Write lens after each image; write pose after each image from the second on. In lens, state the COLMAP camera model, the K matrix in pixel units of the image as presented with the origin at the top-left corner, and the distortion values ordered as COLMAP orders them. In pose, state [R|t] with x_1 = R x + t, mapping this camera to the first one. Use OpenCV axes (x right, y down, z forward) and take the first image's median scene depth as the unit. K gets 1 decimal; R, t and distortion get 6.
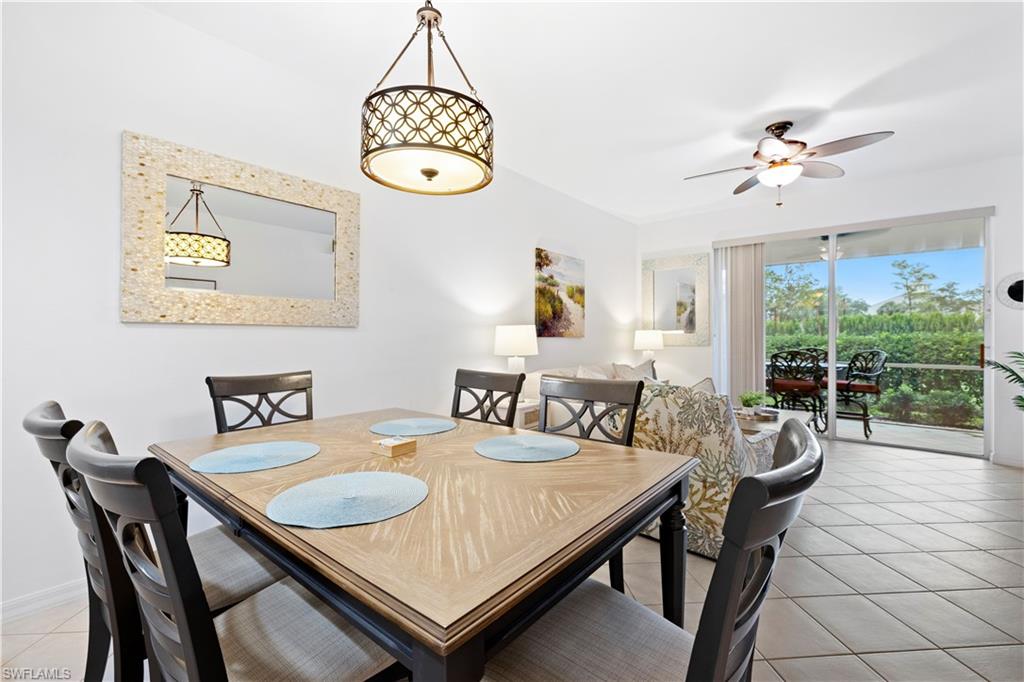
lens RADIAL K [[433.2, 0, 492.3], [0, 433.2, 339.0], [0, 0, 1]] dist [-0.021974, -0.000523]
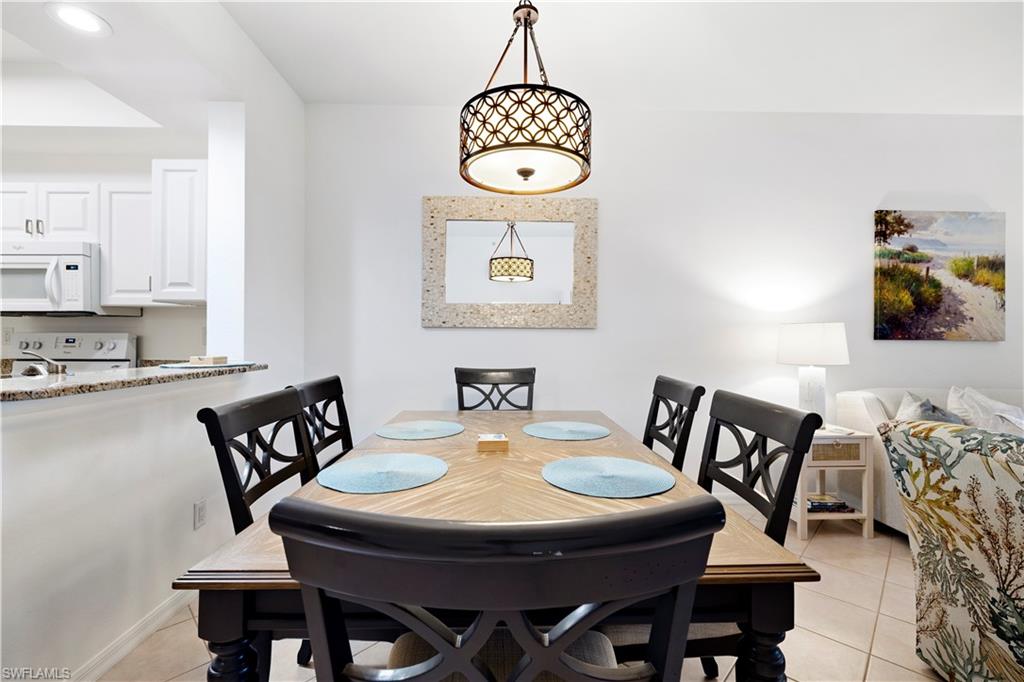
lens RADIAL K [[433.2, 0, 553.6], [0, 433.2, 338.4], [0, 0, 1]] dist [-0.021974, -0.000523]
pose [[0.670880, 0.006964, -0.741533, 0.415940], [-0.008089, 0.999965, 0.002073, -0.005434], [0.741522, 0.004608, 0.670913, 0.255008]]
